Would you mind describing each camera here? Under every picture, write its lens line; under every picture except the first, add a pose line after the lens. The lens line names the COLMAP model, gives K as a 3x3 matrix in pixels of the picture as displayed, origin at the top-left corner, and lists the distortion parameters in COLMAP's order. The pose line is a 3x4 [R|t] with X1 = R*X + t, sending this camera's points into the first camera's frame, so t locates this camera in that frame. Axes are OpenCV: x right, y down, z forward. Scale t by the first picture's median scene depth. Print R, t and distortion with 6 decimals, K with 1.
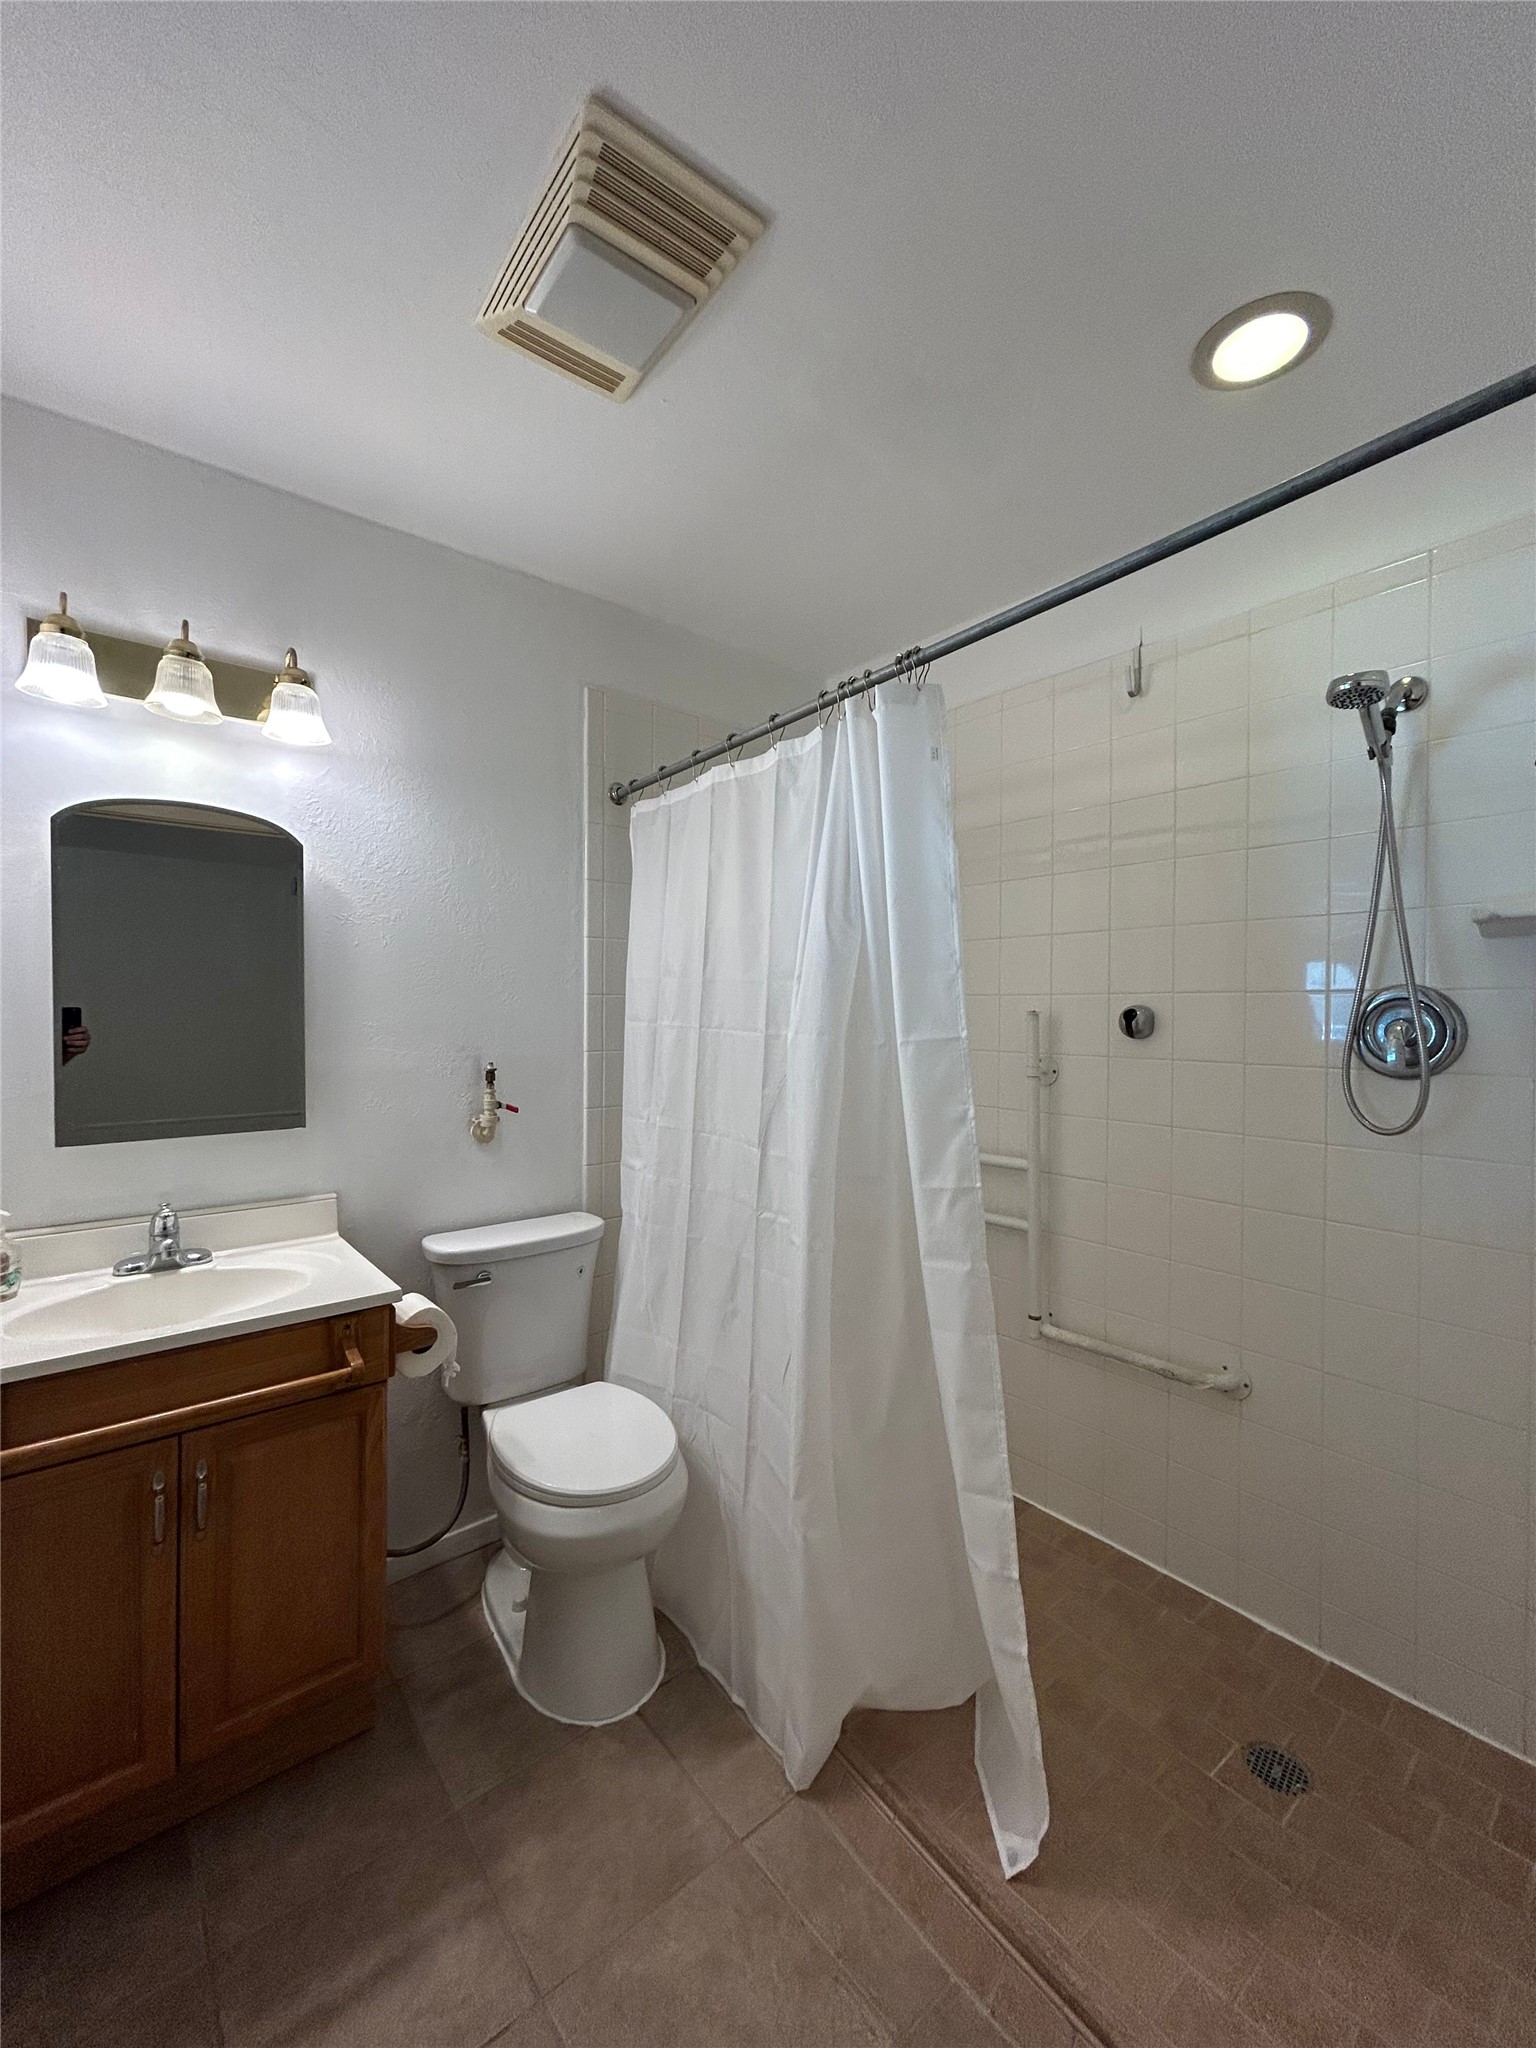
lens RADIAL K [[826.7, 0, 762.4], [0, 826.7, 1016.8], [0, 0, 1]] dist [-0.001783, 0.000833]
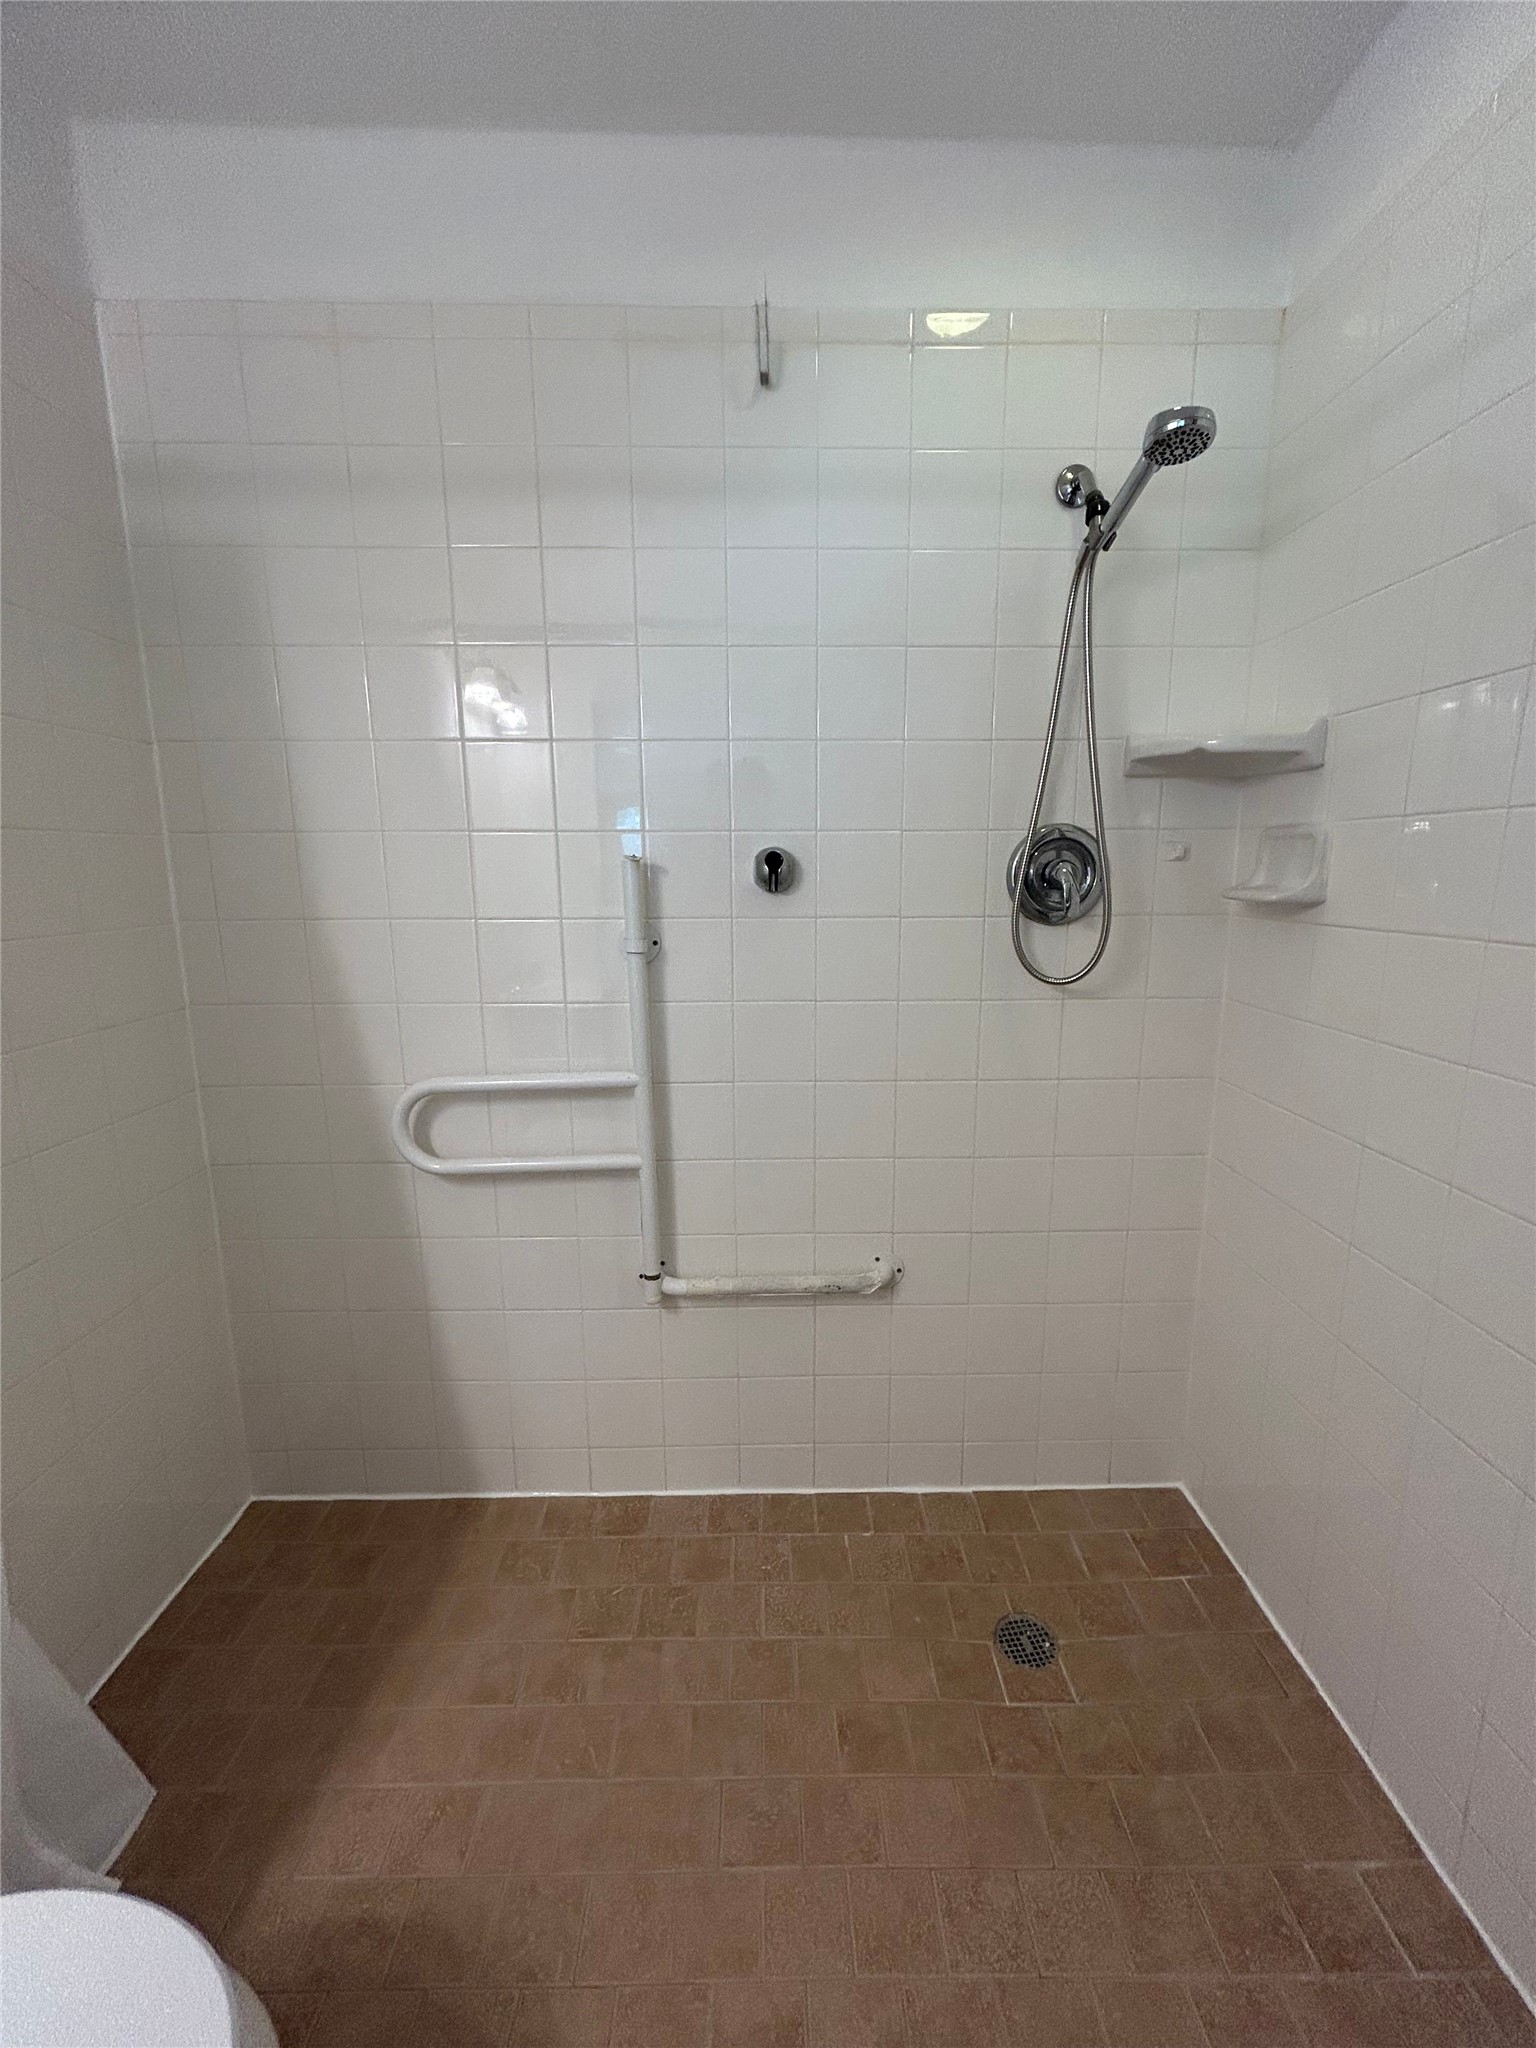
lens RADIAL K [[826.7, 0, 767.9], [0, 826.7, 1019.3], [0, 0, 1]] dist [-0.001783, 0.000833]
pose [[0.627408, -0.152474, 0.763617, -0.180009], [0.016382, 0.983010, 0.182820, 0.002892], [-0.778519, -0.102193, 0.619246, 0.630213]]
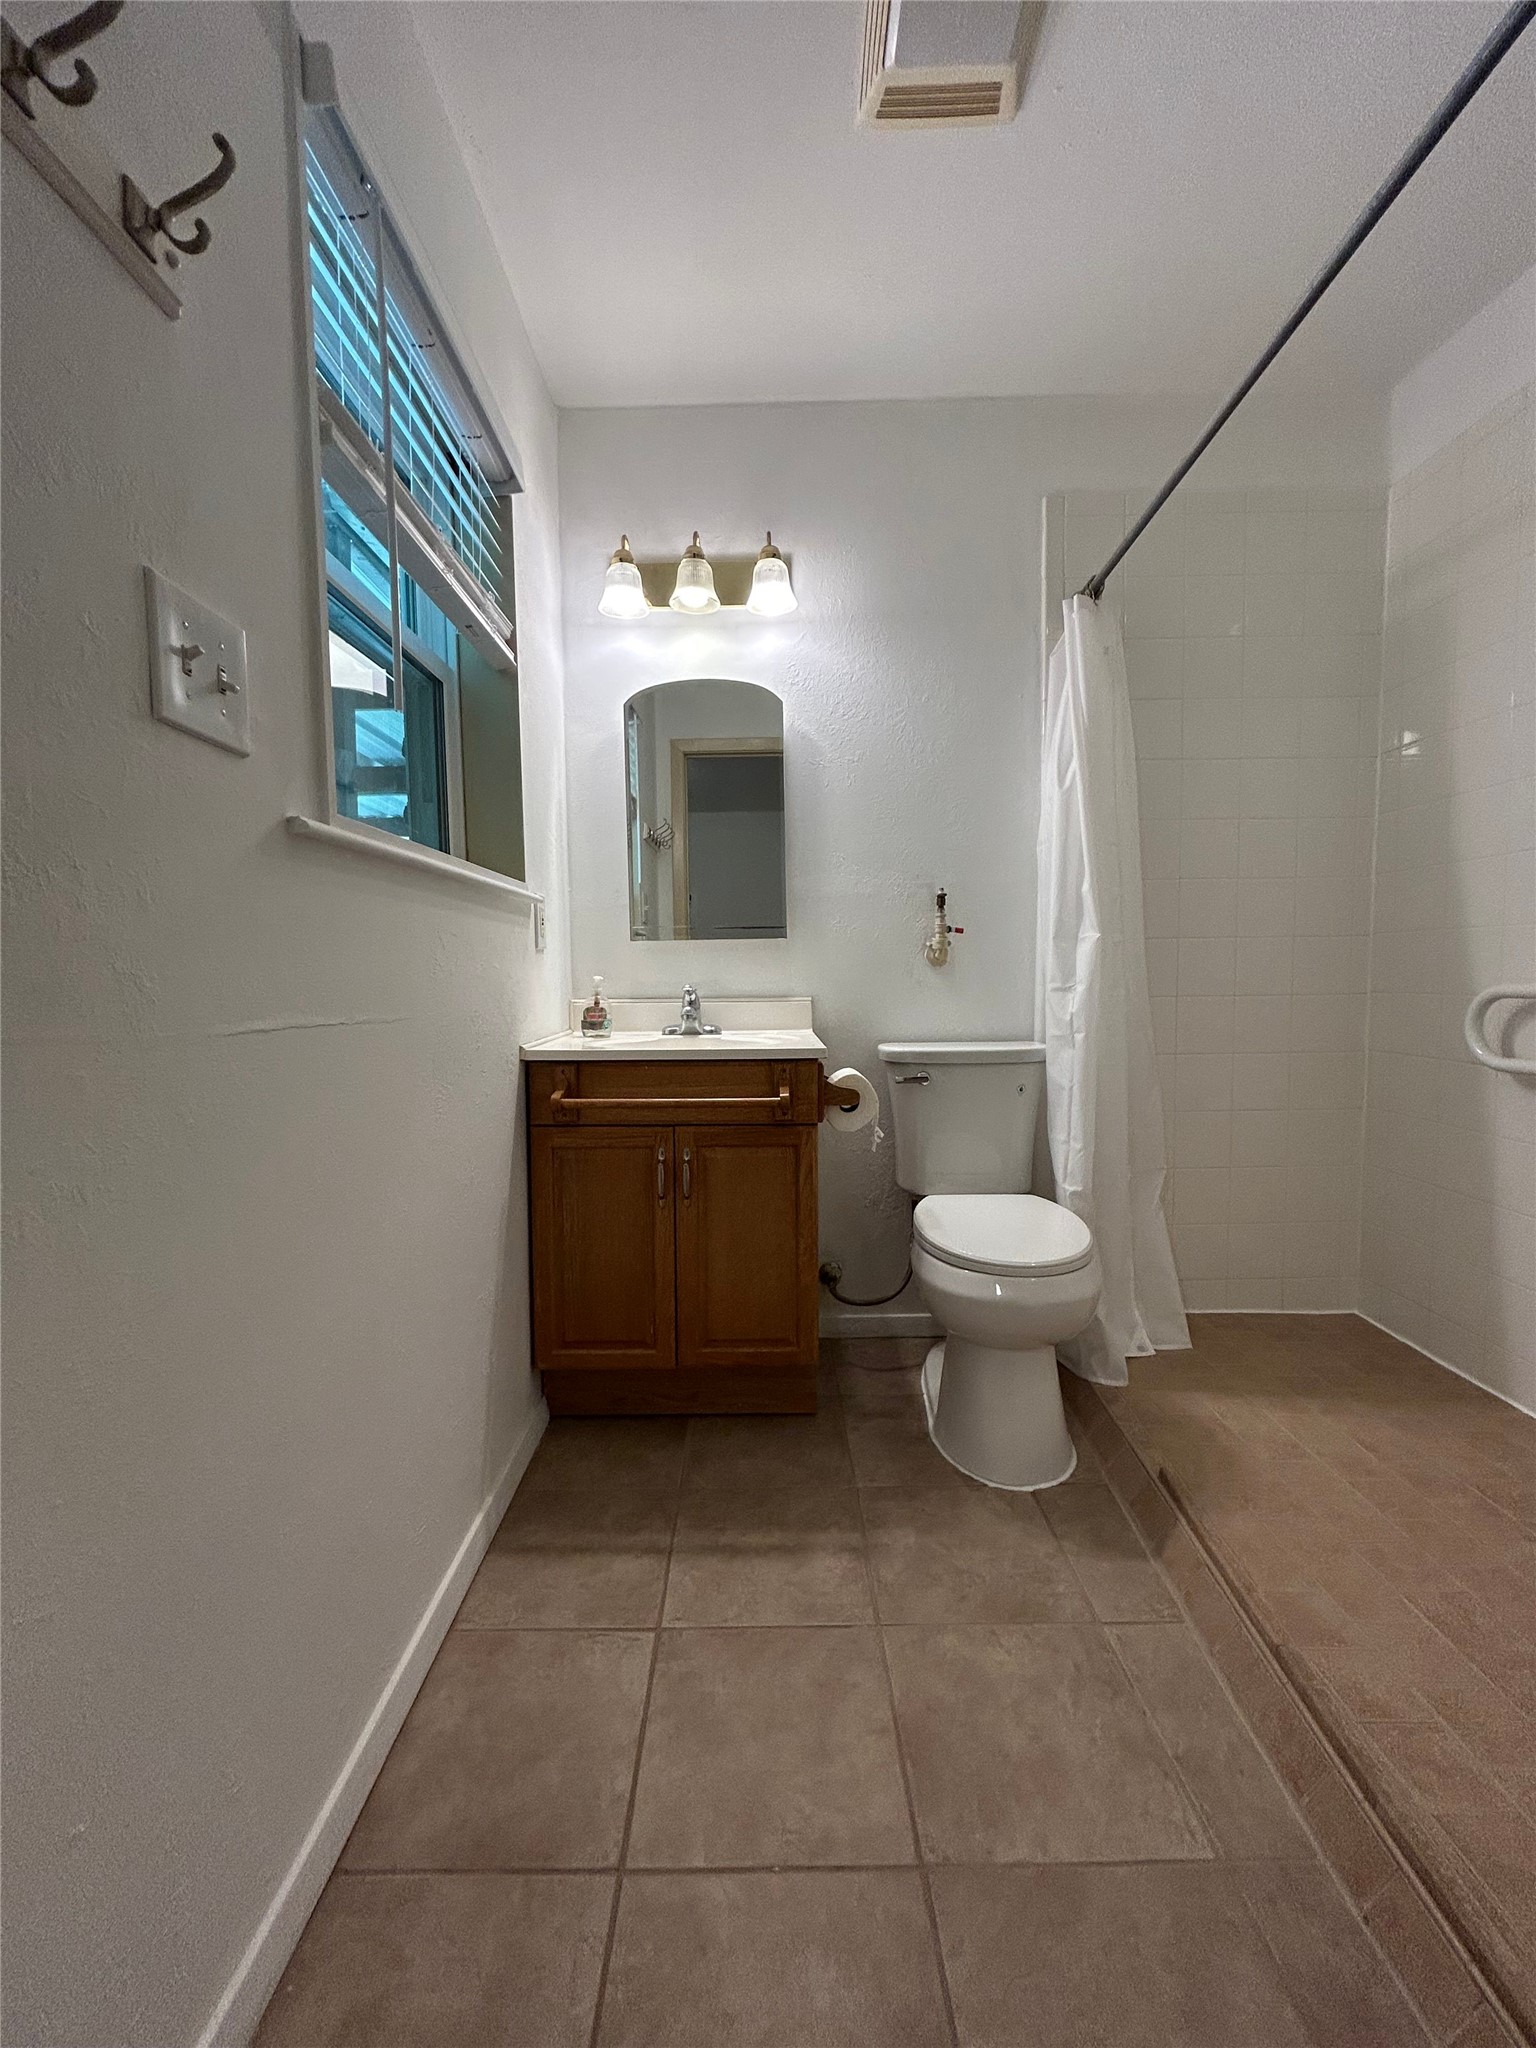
lens RADIAL K [[826.7, 0, 774.5], [0, 826.7, 1029.5], [0, 0, 1]] dist [-0.001783, 0.000833]
pose [[0.771095, 0.026869, -0.636153, 0.234868], [0.008260, 0.998603, 0.052190, 0.227441], [0.636666, -0.045498, 0.769796, 0.051818]]
